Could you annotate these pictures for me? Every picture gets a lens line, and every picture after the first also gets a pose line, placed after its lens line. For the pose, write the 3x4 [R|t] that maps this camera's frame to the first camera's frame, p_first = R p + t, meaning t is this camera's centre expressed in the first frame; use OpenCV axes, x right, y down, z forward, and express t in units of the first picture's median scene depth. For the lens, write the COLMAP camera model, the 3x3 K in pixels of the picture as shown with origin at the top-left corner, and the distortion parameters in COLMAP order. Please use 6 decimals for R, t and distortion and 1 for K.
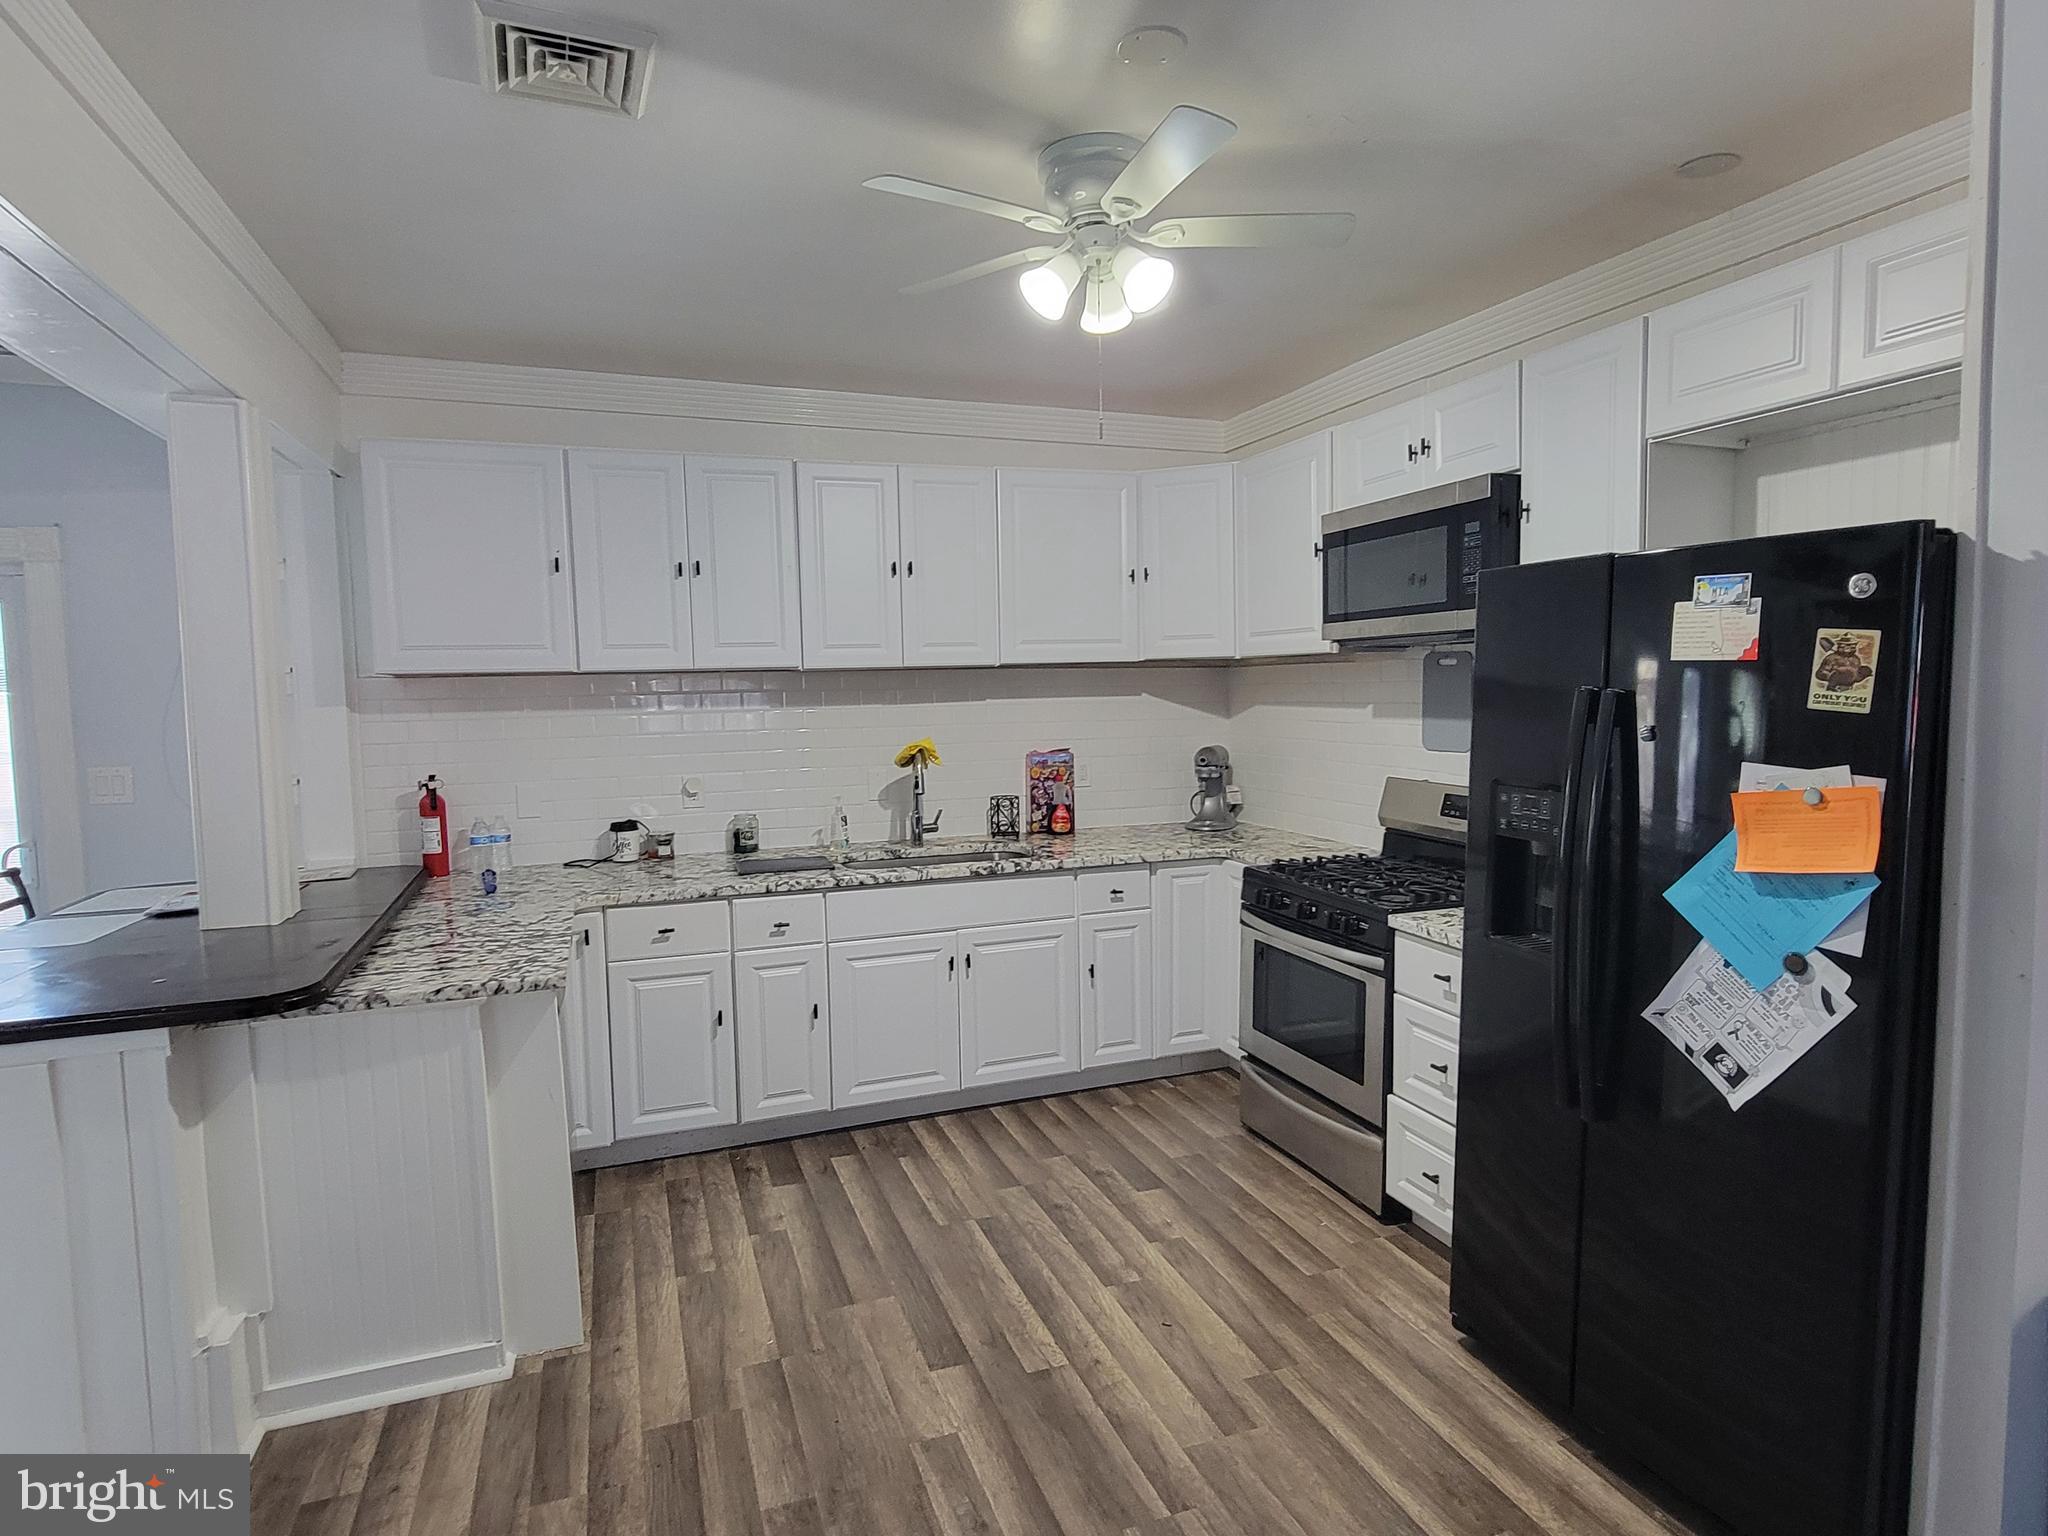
lens RADIAL K [[1130.5, 0, 1044.3], [0, 1130.5, 756.3], [0, 0, 1]] dist [-0.007646, 0.004955]
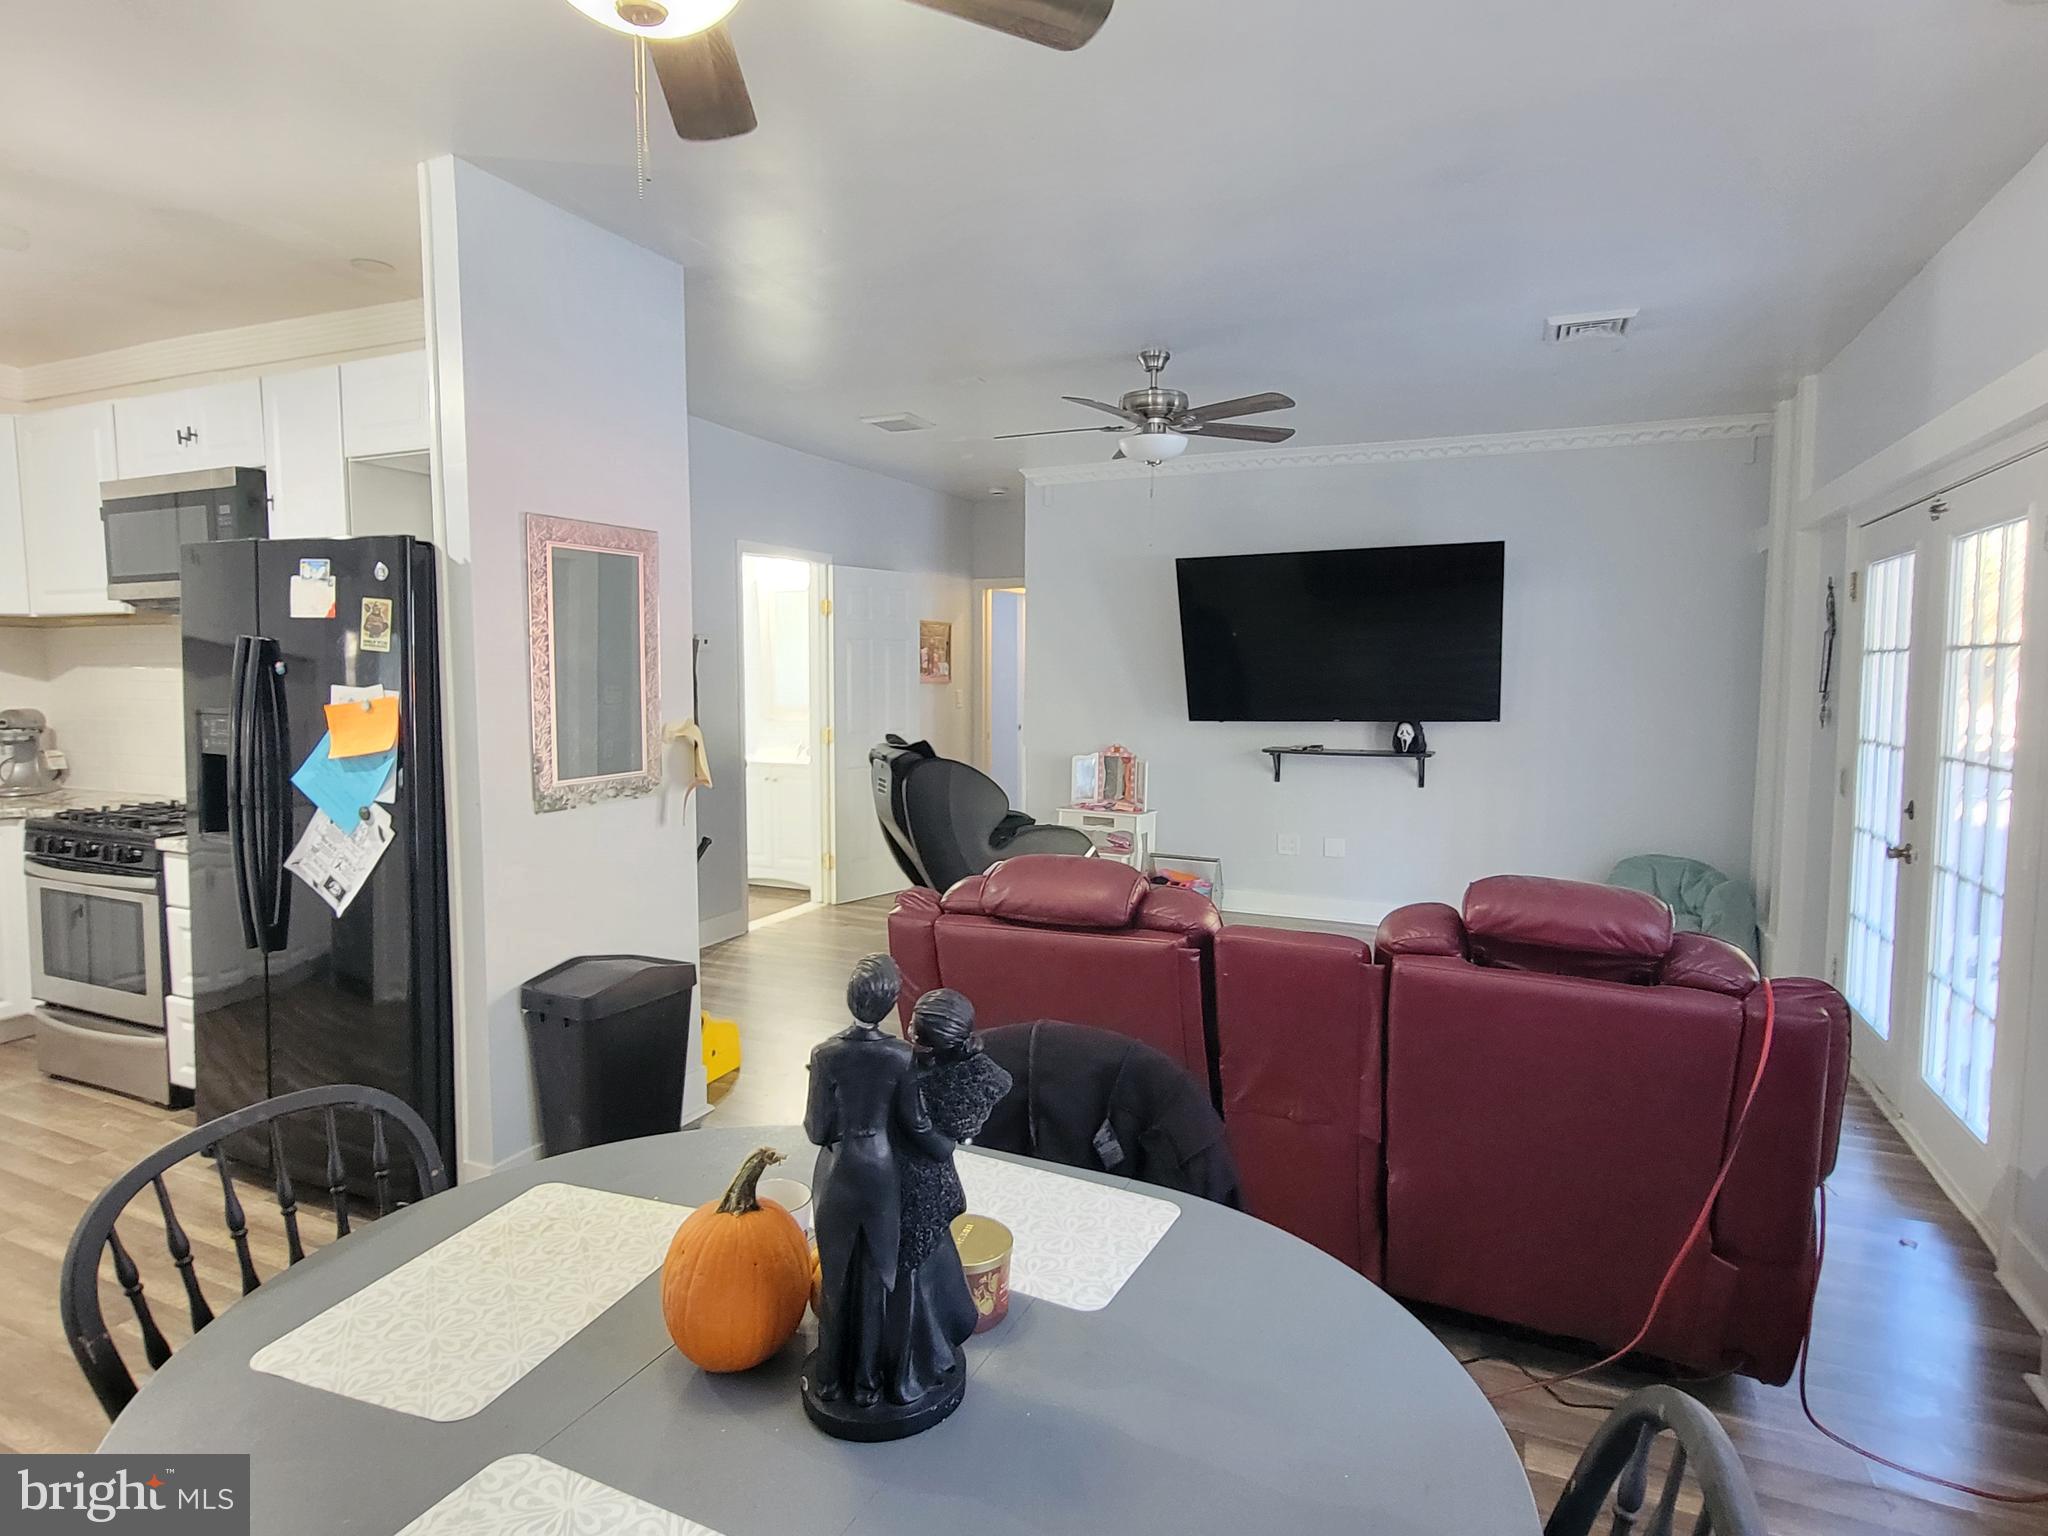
lens RADIAL K [[1130.5, 0, 1031.3], [0, 1130.5, 764.6], [0, 0, 1]] dist [-0.007646, 0.004955]
pose [[0.710787, -0.041422, 0.702187, 0.139382], [0.031179, 0.999139, 0.027378, 0.062415], [-0.702716, 0.002434, 0.711466, -0.459869]]
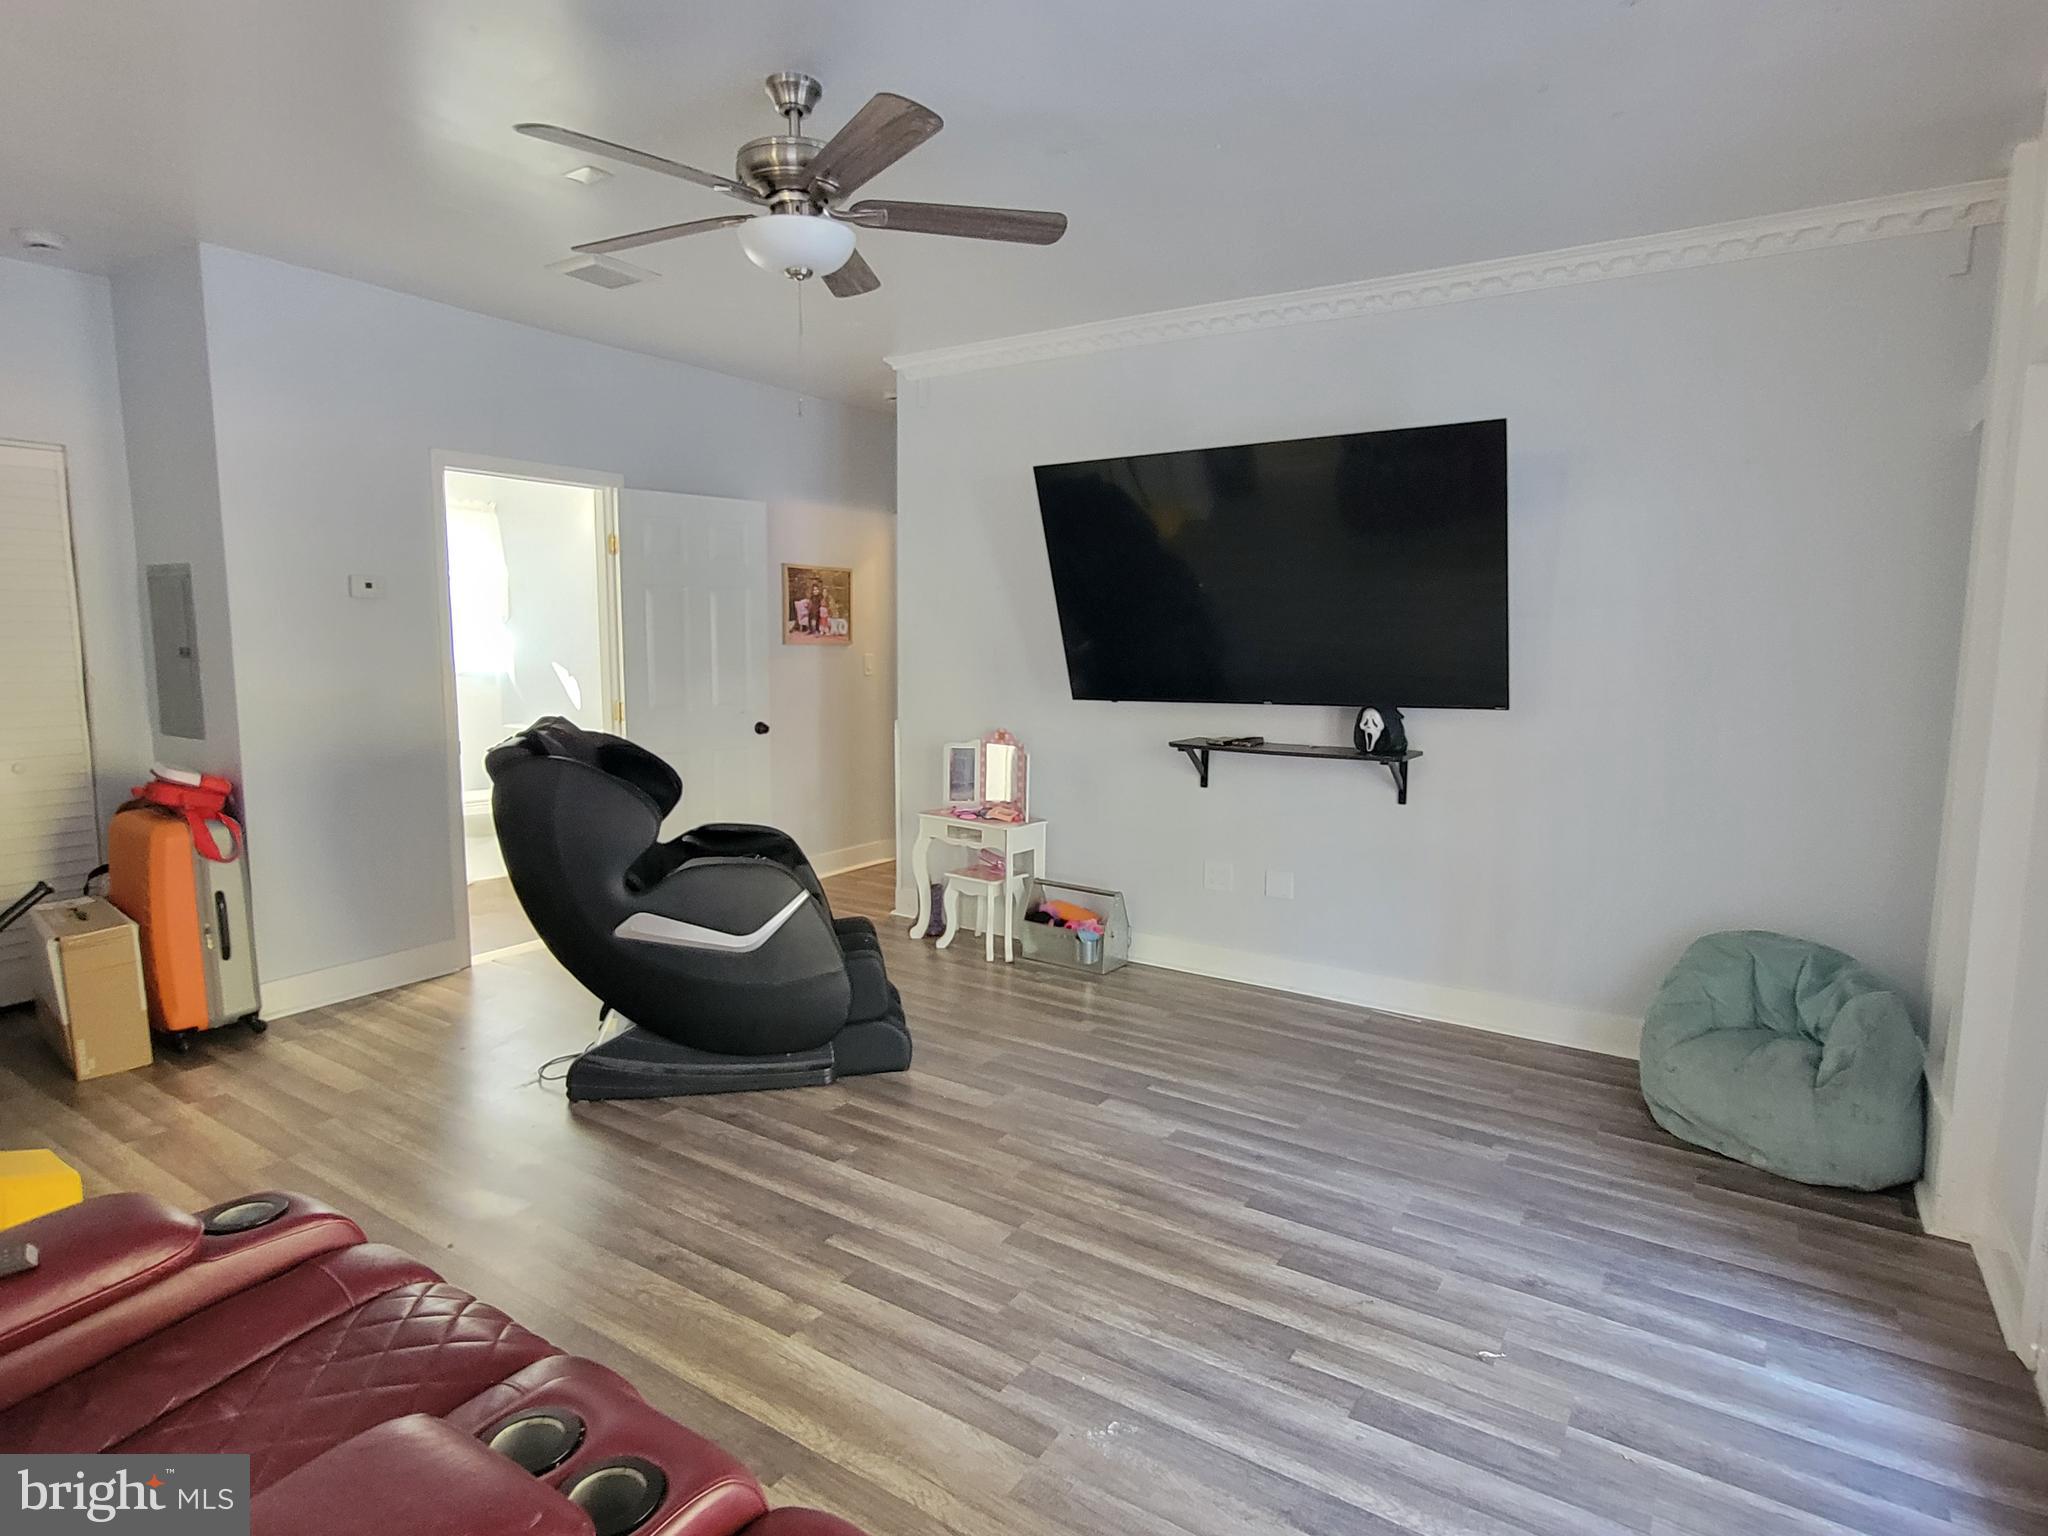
lens RADIAL K [[1130.5, 0, 1024.0], [0, 1130.5, 765.3], [0, 0, 1]] dist [-0.007646, 0.004955]
pose [[0.816590, -0.044939, 0.575466, 0.998268], [0.015445, 0.998309, 0.056042, 0.048548], [-0.577011, -0.036875, 0.815903, -0.344314]]
